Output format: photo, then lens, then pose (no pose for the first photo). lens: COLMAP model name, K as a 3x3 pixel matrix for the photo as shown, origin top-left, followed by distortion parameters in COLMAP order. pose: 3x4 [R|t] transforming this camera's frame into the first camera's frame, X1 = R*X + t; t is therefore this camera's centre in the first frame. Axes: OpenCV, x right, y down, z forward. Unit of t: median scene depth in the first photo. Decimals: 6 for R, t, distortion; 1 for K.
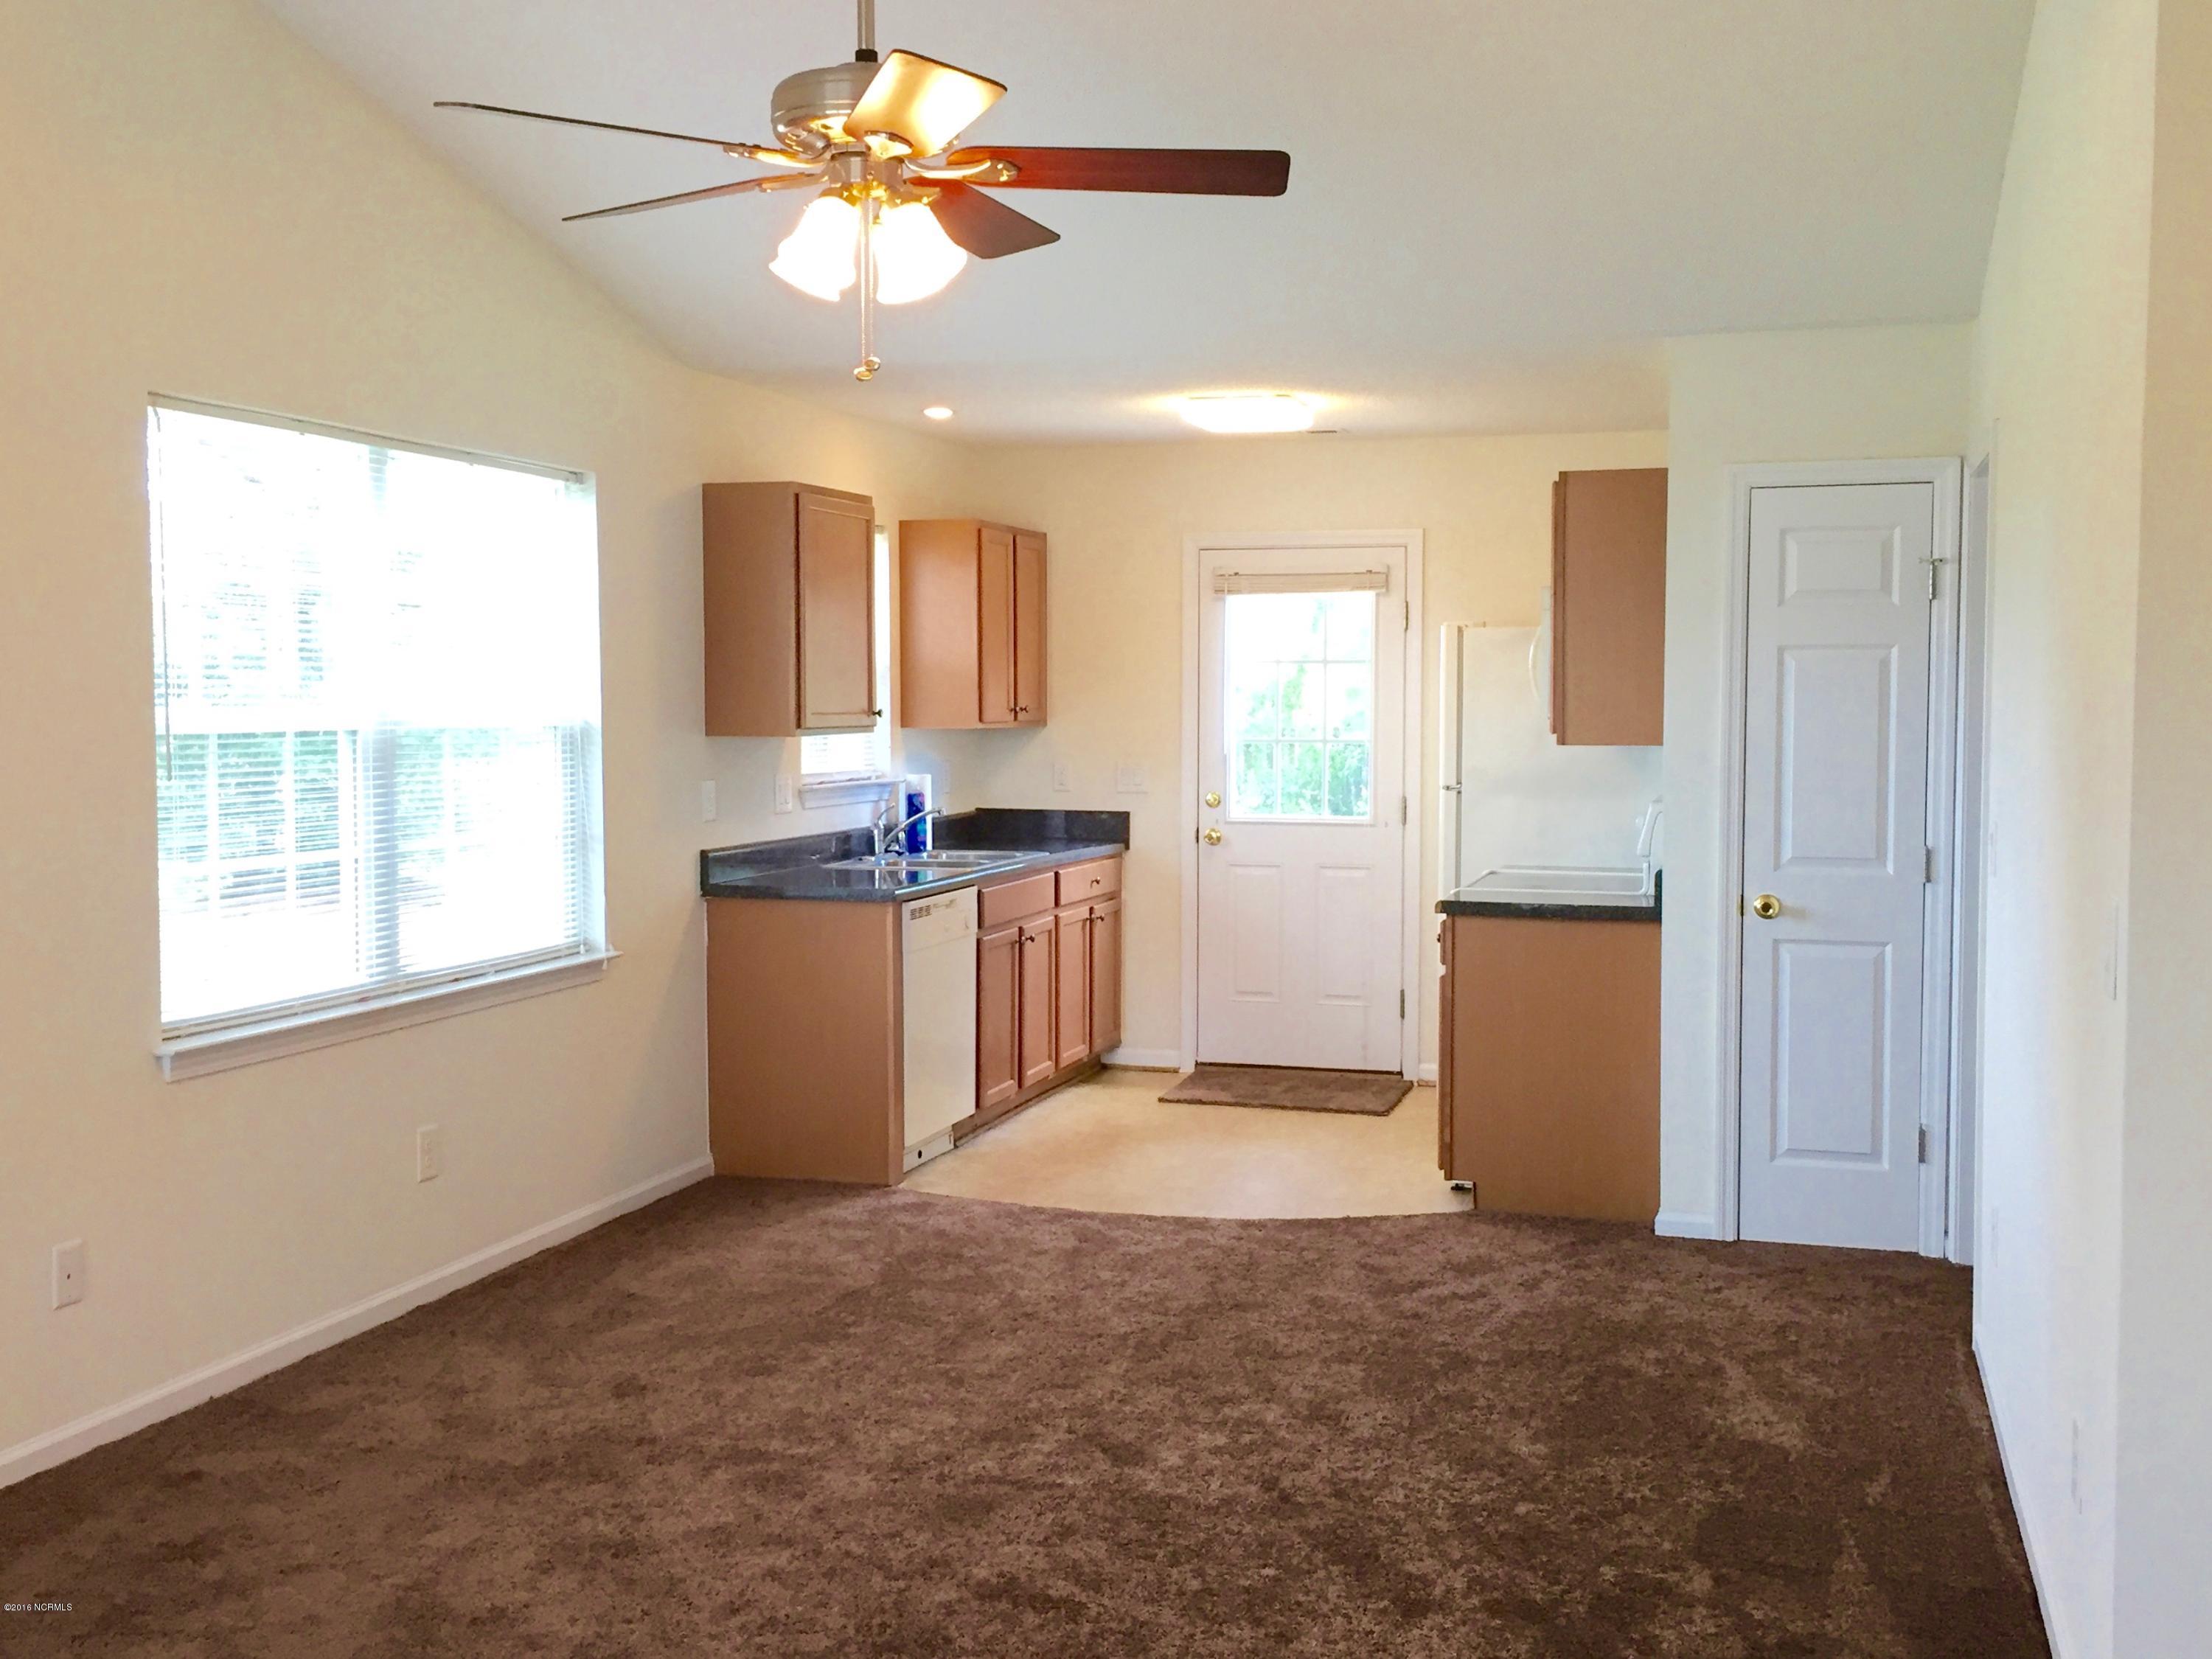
lens RADIAL K [[2331.6, 0, 1101.1], [0, 2331.6, 828.1], [0, 0, 1]] dist [0.053138, 0.000000]
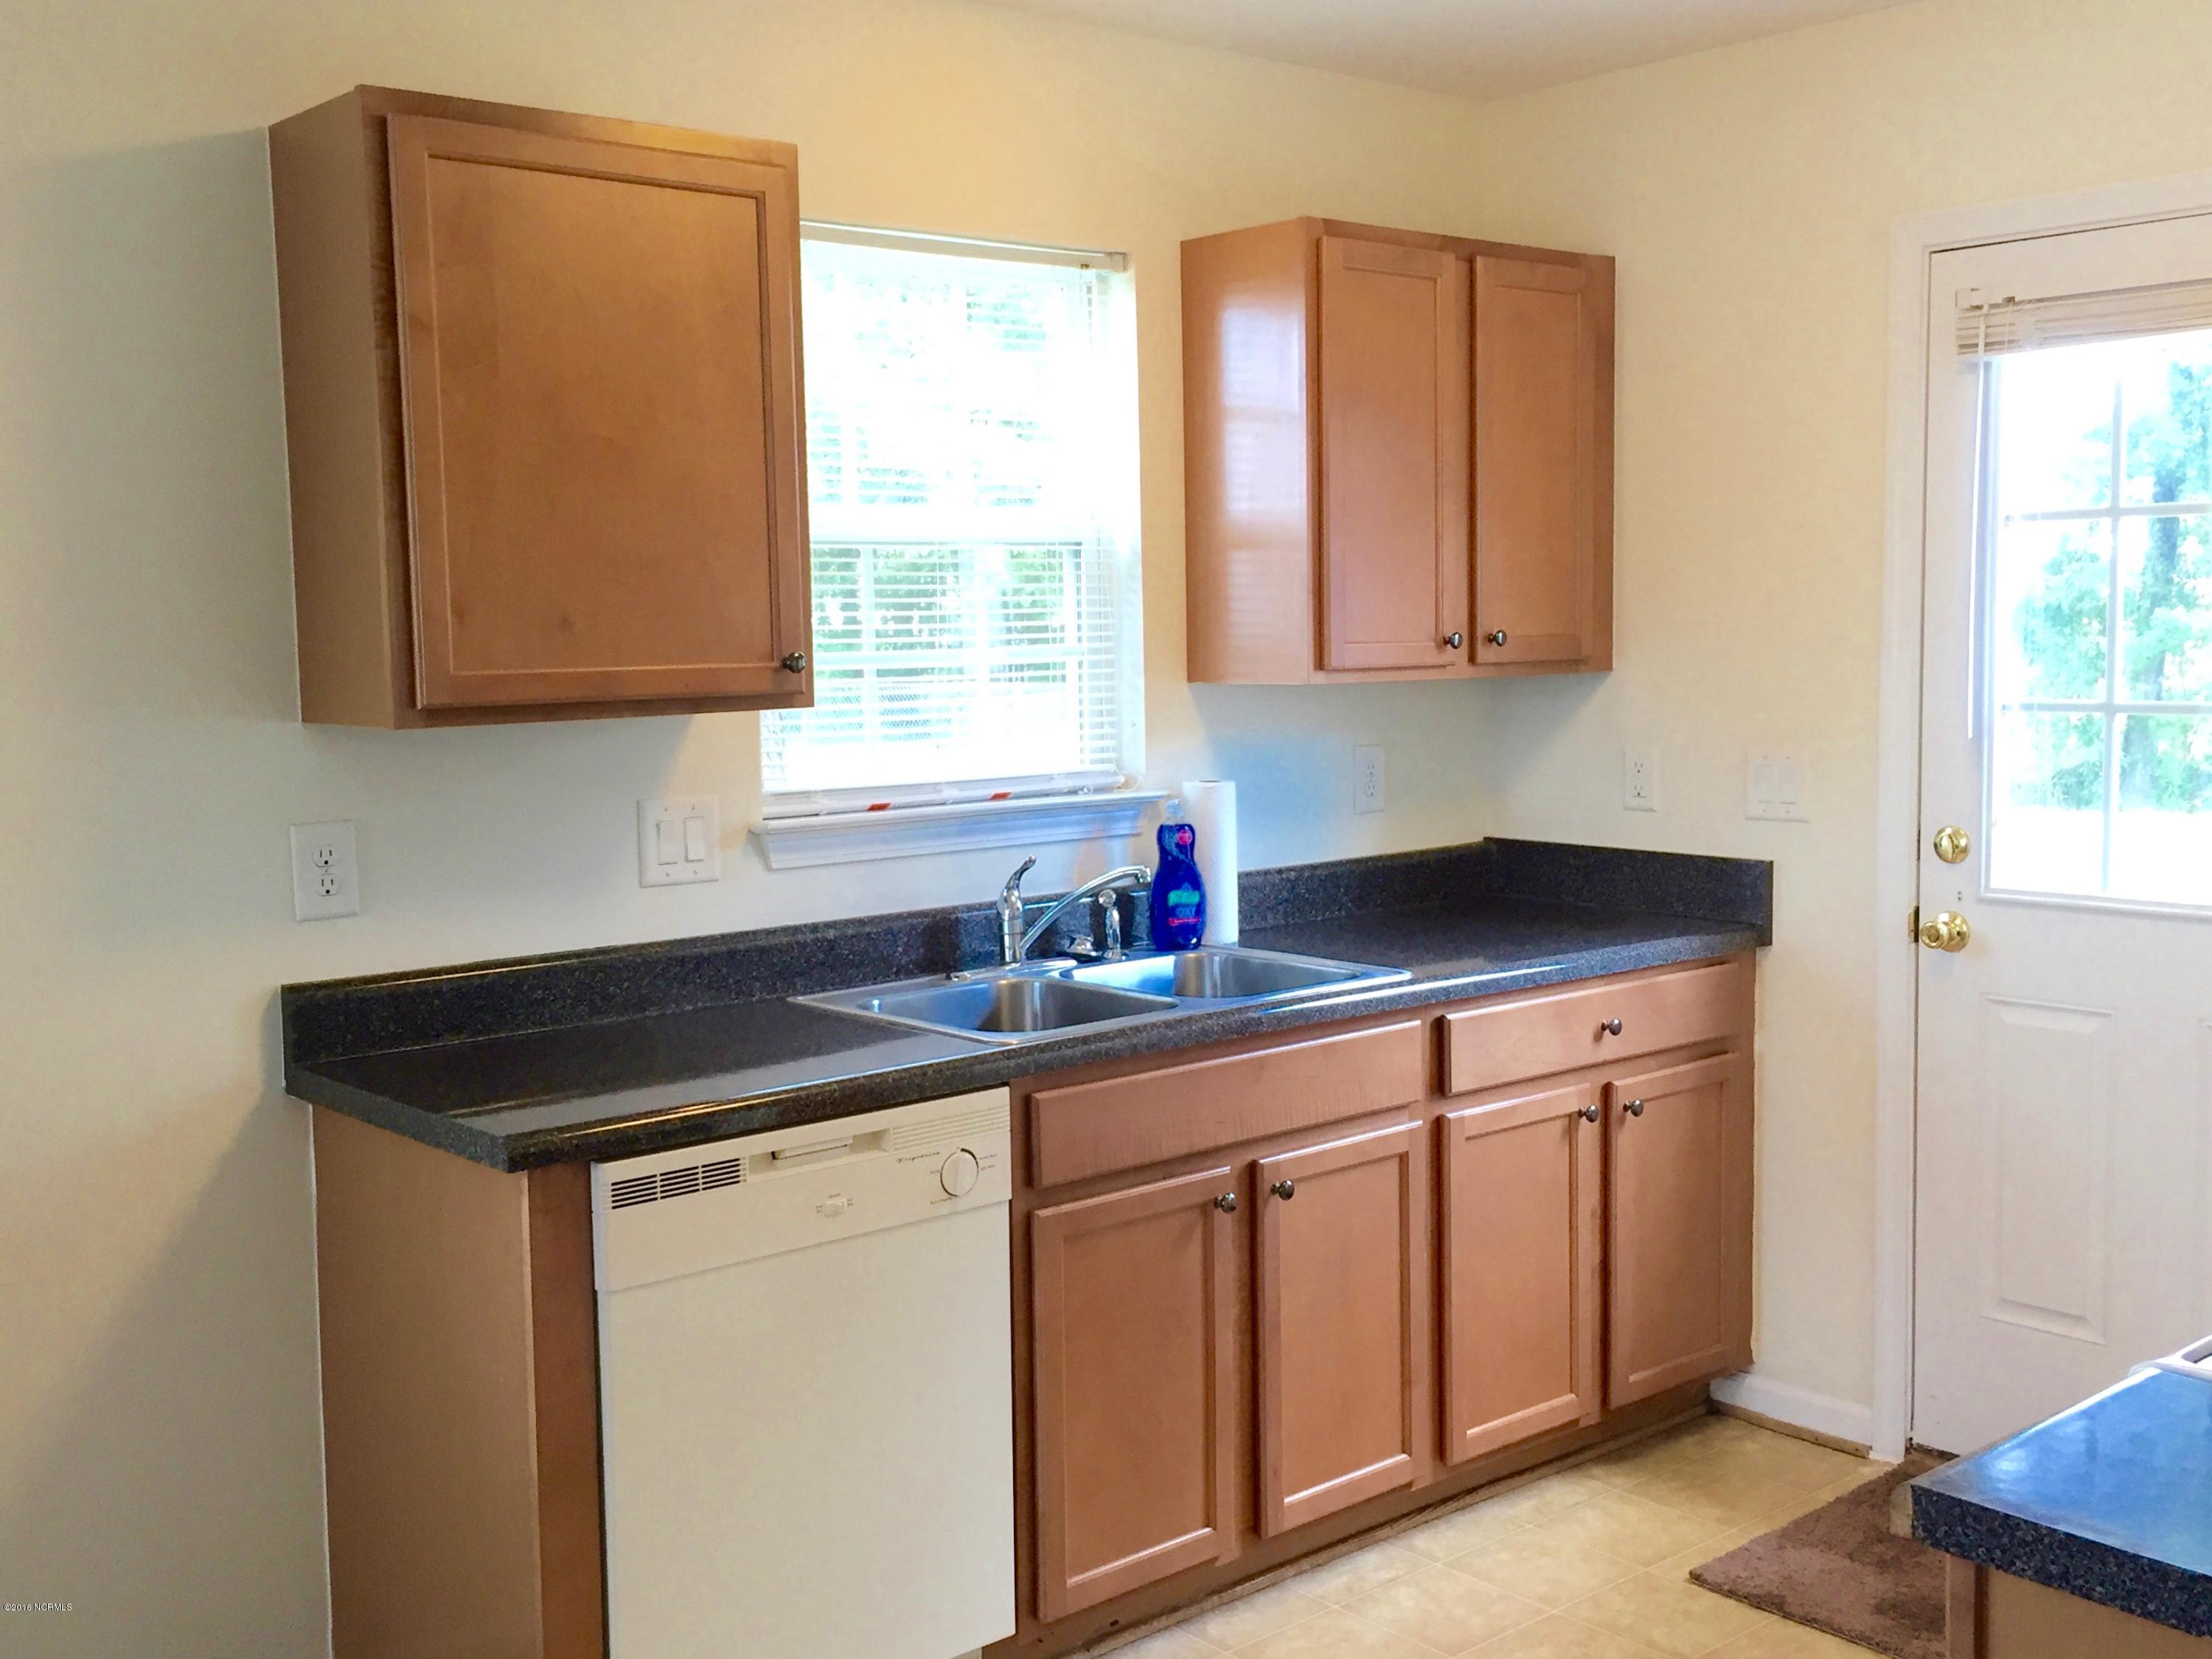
lens RADIAL K [[2331.6, 0, 1097.2], [0, 2331.6, 830.6], [0, 0, 1]] dist [0.053138, 0.000000]
pose [[0.841306, 0.035489, -0.539392, 0.154350], [-0.013602, 0.998916, 0.044507, -0.033181], [0.540388, -0.030108, 0.840877, 0.580283]]
